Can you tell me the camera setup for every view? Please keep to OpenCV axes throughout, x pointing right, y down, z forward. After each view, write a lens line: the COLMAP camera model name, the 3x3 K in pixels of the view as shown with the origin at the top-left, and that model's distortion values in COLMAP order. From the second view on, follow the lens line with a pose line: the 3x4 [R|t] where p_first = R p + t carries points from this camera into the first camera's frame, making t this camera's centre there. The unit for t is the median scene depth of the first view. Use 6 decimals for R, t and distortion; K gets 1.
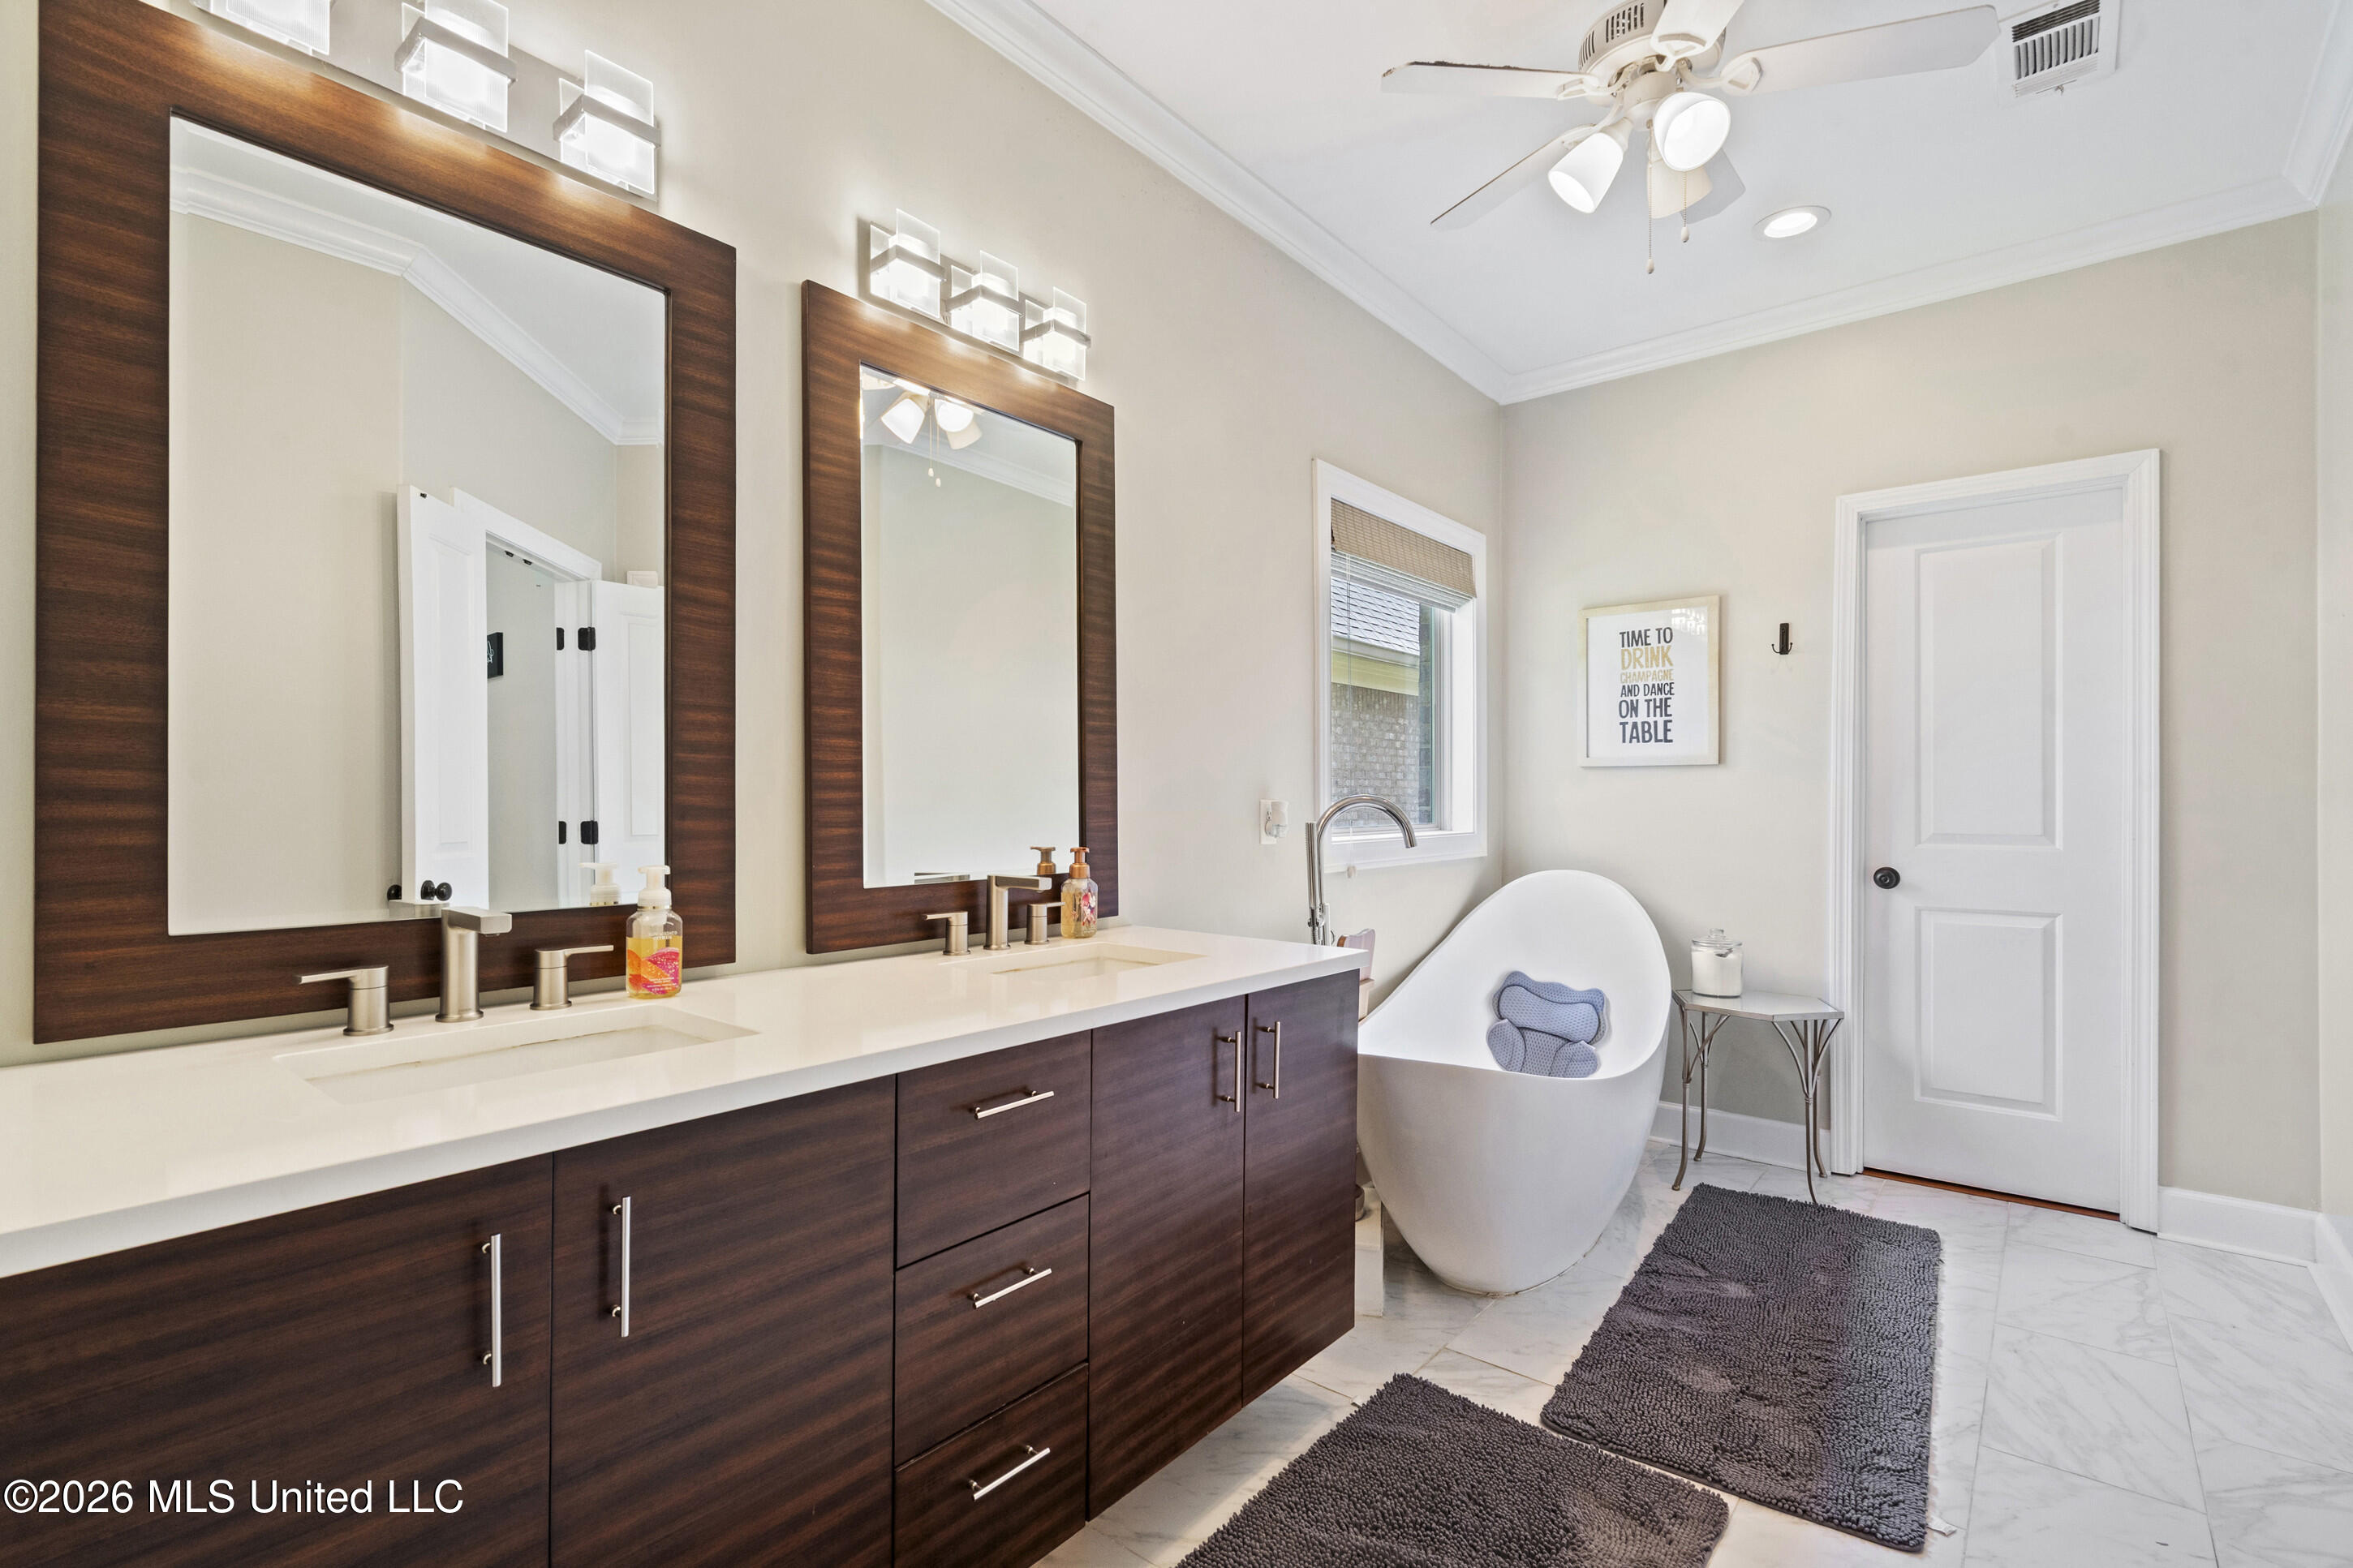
lens RADIAL K [[1075.4, 0, 1173.3], [0, 1075.4, 787.6], [0, 0, 1]] dist [-0.018938, -0.000410]
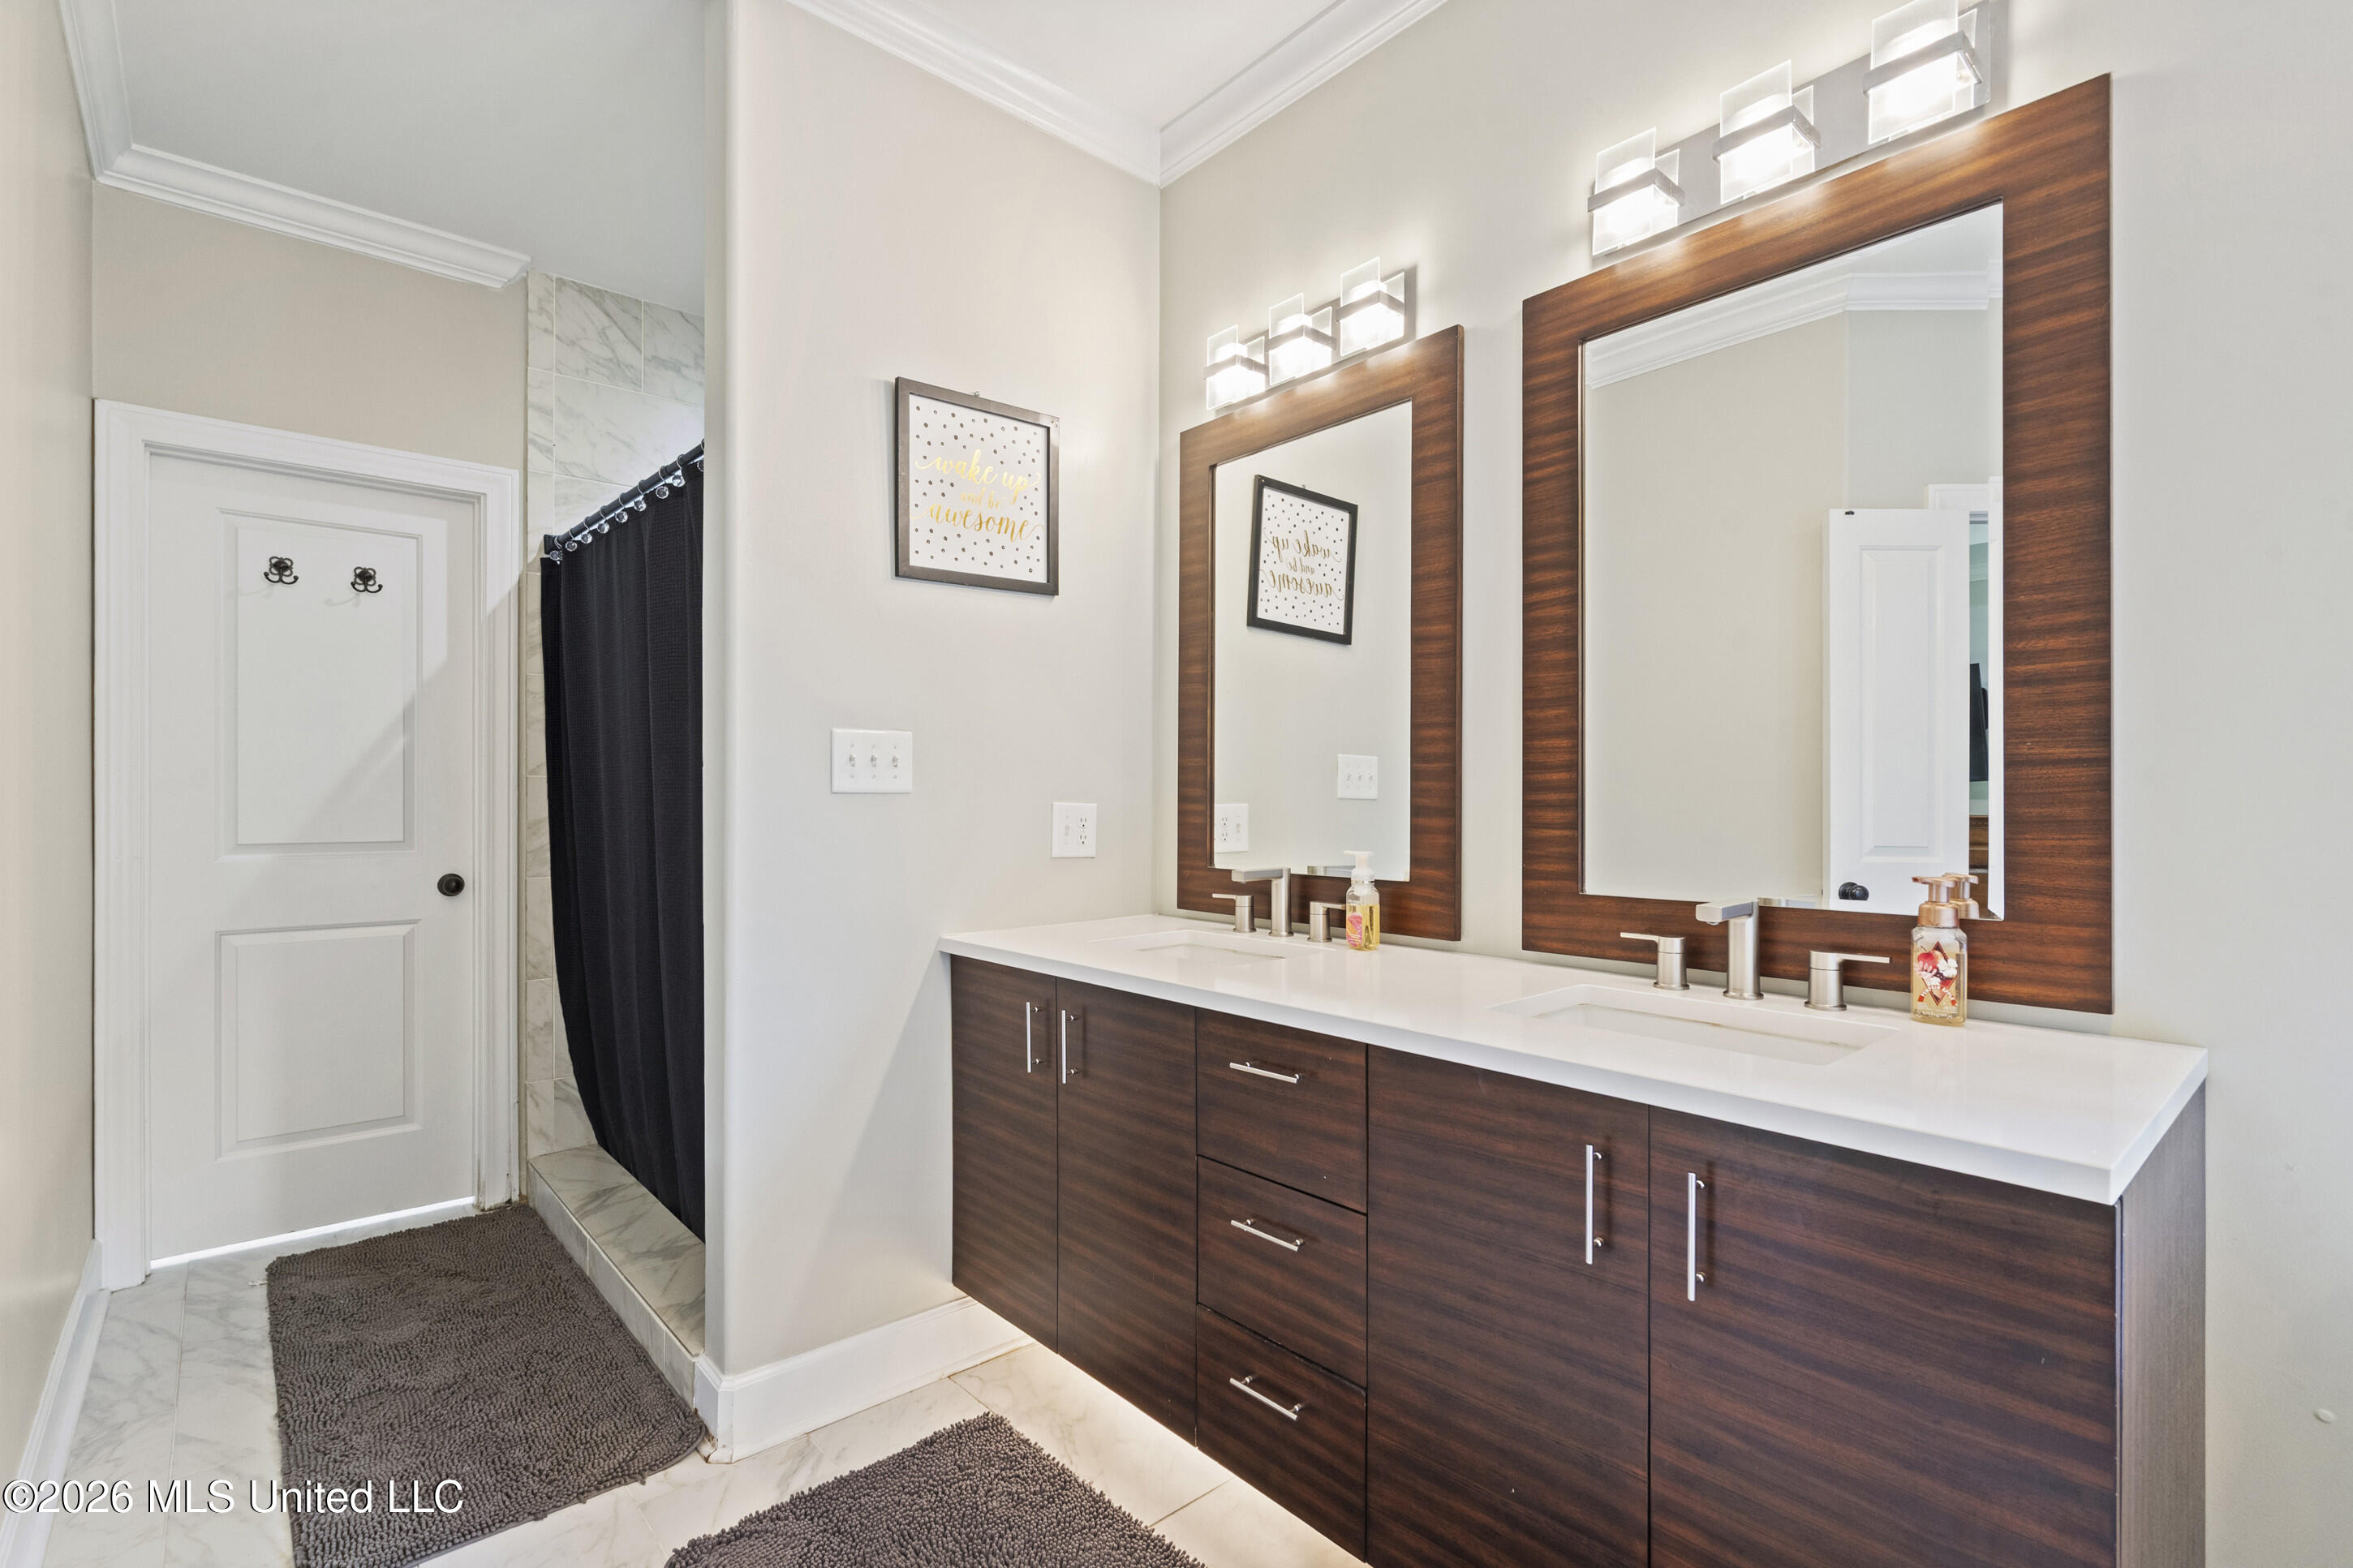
lens RADIAL K [[1075.4, 0, 1177.6], [0, 1075.4, 801.5], [0, 0, 1]] dist [-0.018938, -0.000410]
pose [[-0.170358, -0.000270, -0.985382, 0.727755], [0.014673, 0.999888, -0.002810, 0.009258], [0.985273, -0.014938, -0.170335, 0.826705]]
